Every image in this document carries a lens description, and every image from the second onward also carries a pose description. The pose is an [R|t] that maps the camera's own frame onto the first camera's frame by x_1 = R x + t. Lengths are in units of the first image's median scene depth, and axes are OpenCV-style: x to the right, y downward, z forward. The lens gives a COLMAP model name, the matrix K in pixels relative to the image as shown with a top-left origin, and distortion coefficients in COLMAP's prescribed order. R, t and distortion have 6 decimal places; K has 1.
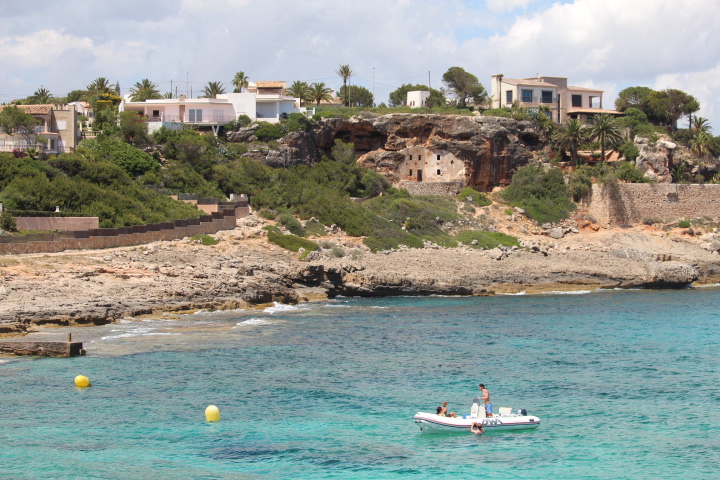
lens RADIAL K [[1836.8, 0, 394.7], [0, 1836.8, 228.4], [0, 0, 1]] dist [-0.403829, 0.000000]
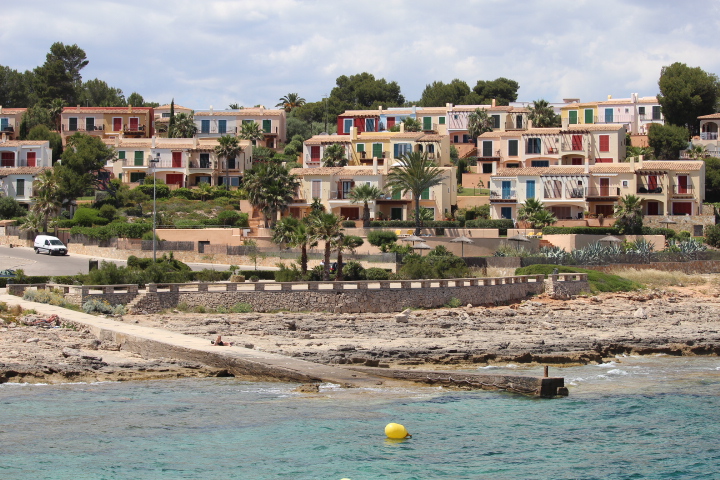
lens RADIAL K [[1836.8, 0, 359.5], [0, 1836.8, 239.8], [0, 0, 1]] dist [-0.403829, 0.000000]
pose [[0.866310, 0.006577, -0.499464, 0.057874], [-0.011331, 0.999915, -0.006486, 0.004515], [0.499379, 0.011278, 0.866310, 0.122482]]
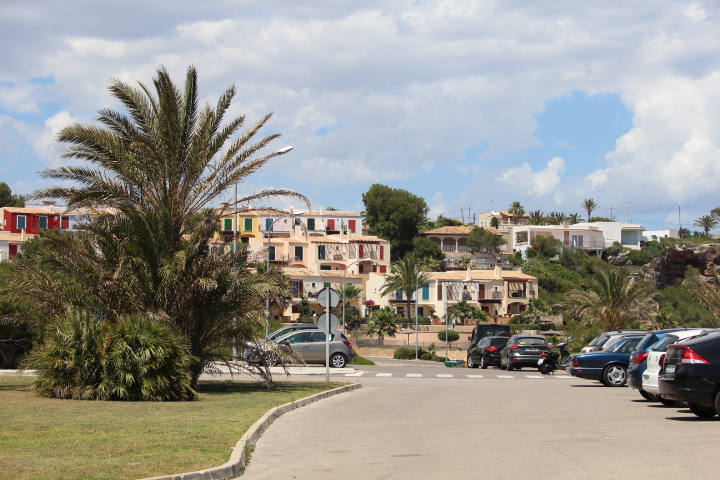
lens RADIAL K [[1836.8, 0, 359.9], [0, 1836.8, 241.1], [0, 0, 1]] dist [-0.403829, 0.000000]
pose [[0.977449, 0.022935, 0.209922, -0.464479], [-0.009249, 0.997780, -0.065946, 0.012485], [-0.210968, 0.062517, 0.975492, -0.054128]]
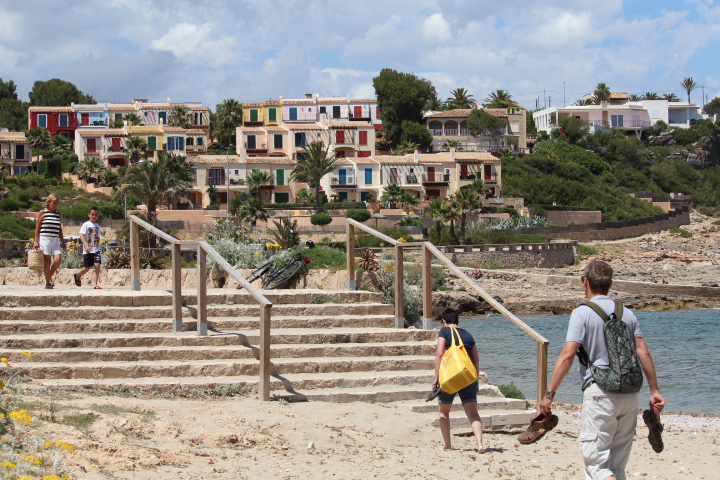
lens RADIAL K [[1836.8, 0, 358.3], [0, 1836.8, 239.6], [0, 0, 1]] dist [-0.403829, 0.000000]
pose [[0.999874, -0.007870, -0.013750, -0.242929], [0.007732, 0.999920, -0.010048, 0.016993], [0.013828, 0.009940, 0.999855, -0.065222]]
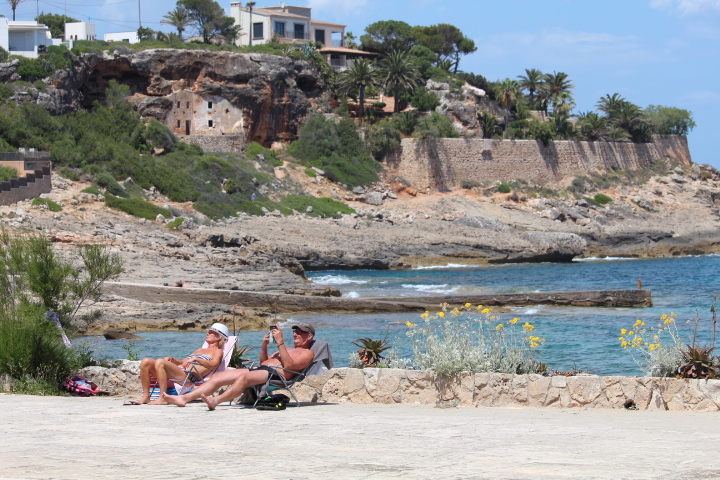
lens RADIAL K [[2479.0, 0, 360.1], [0, 2479.0, 236.9], [0, 0, 1]] dist [-0.241371, 0.000000]
pose [[0.935416, -0.009039, 0.353433, -0.303634], [0.007174, 0.999953, 0.006585, 0.012131], [-0.353476, -0.003624, 0.935437, -0.023511]]
